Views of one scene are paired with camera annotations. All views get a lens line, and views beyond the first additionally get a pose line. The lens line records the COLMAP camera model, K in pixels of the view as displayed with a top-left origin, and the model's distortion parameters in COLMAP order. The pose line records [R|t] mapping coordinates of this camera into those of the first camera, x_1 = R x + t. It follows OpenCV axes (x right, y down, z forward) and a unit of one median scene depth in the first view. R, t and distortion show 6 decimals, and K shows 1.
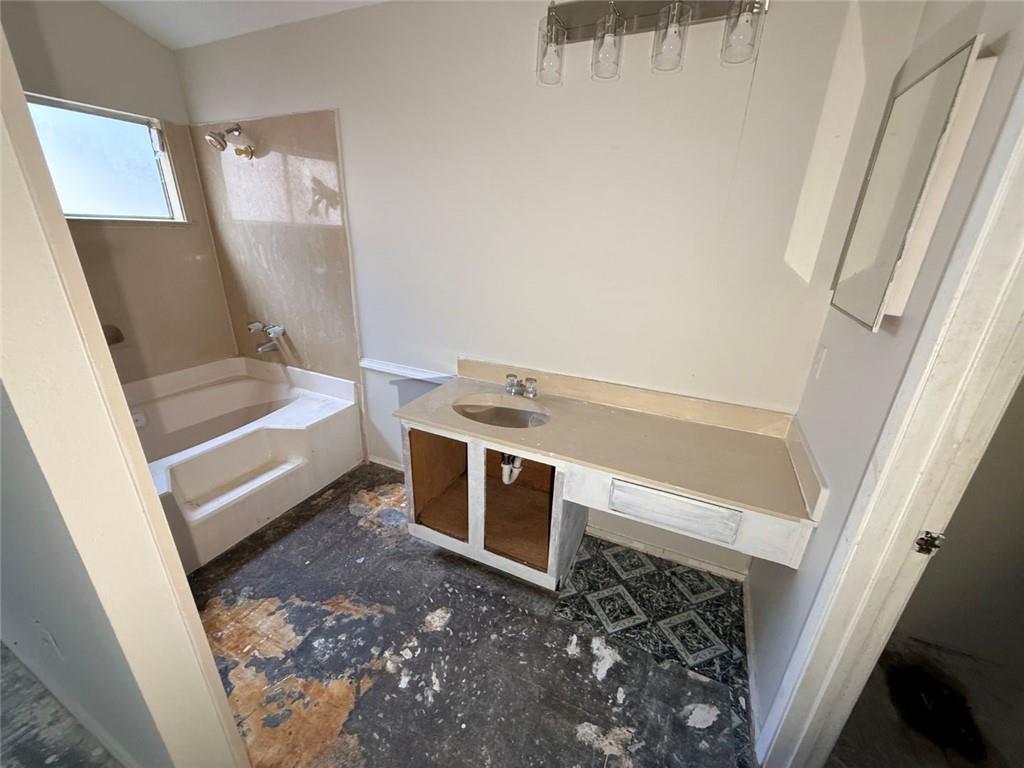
lens RADIAL K [[409.0, 0, 508.7], [0, 409.0, 385.3], [0, 0, 1]] dist [0.000793, 0.000047]
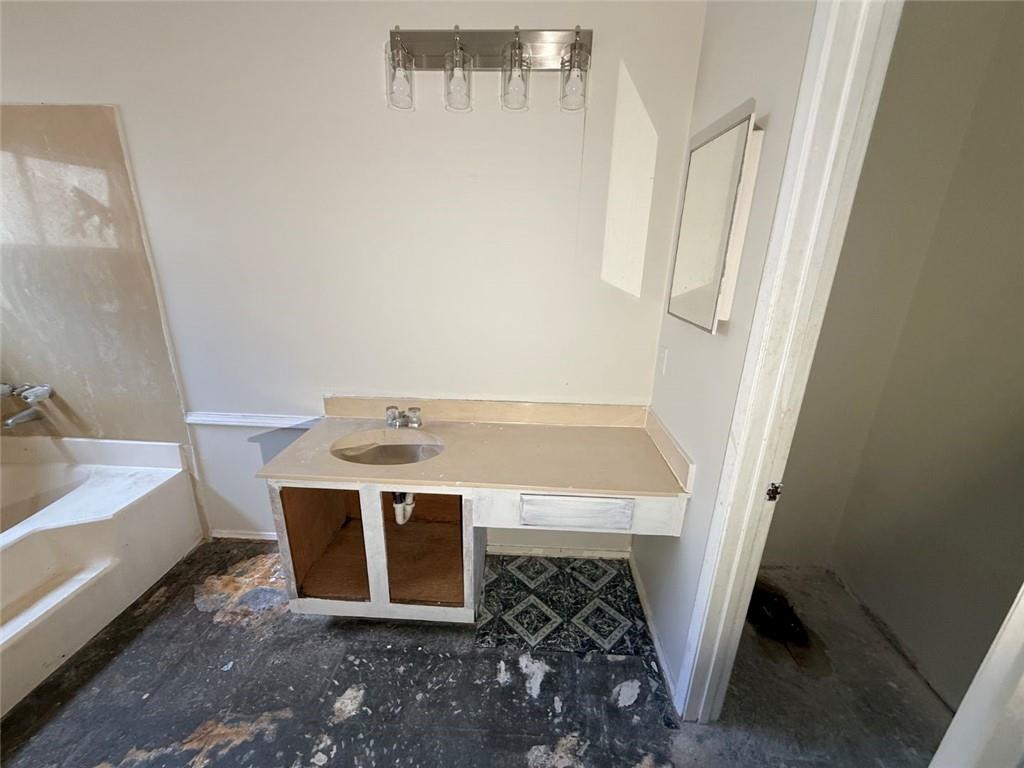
lens RADIAL K [[409.0, 0, 508.7], [0, 409.0, 385.3], [0, 0, 1]] dist [0.000793, 0.000047]
pose [[0.923329, -0.126576, 0.362550, -0.089496], [0.142067, 0.989723, -0.016271, -0.023828], [-0.356765, 0.066529, 0.931822, 0.035132]]
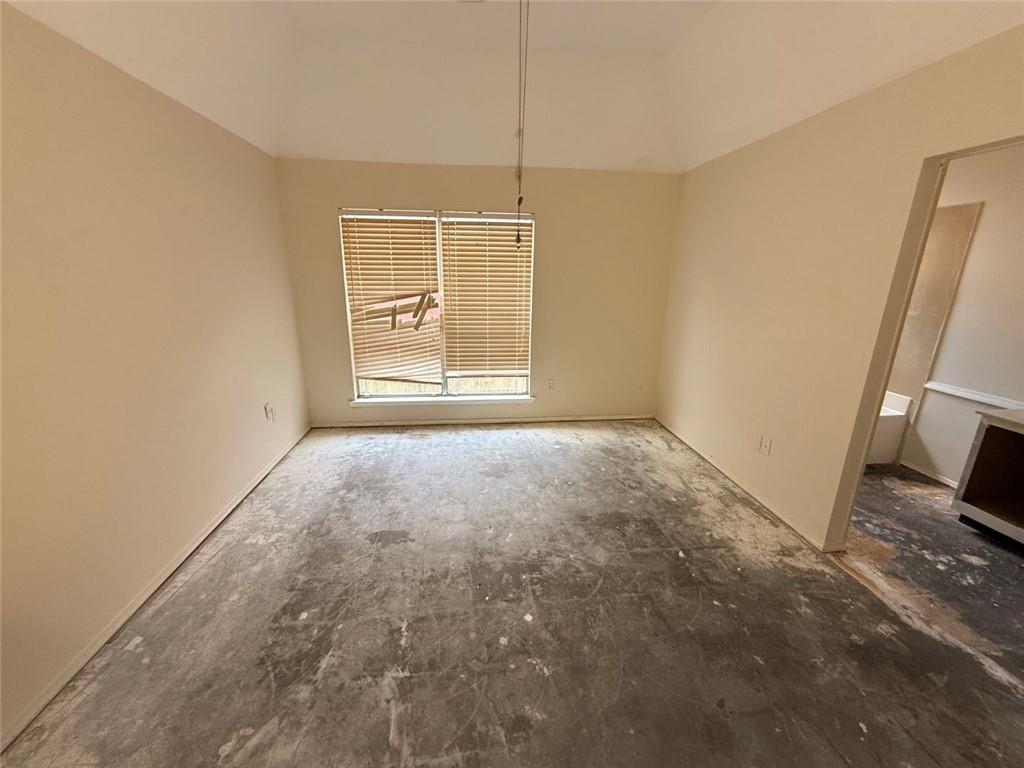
lens RADIAL K [[409.0, 0, 508.7], [0, 409.0, 385.3], [0, 0, 1]] dist [0.000793, 0.000047]
pose [[0.524984, 0.209906, -0.824822, 0.015865], [-0.301103, 0.952244, 0.050686, 0.404355], [0.796071, 0.221747, 0.563116, -1.110308]]
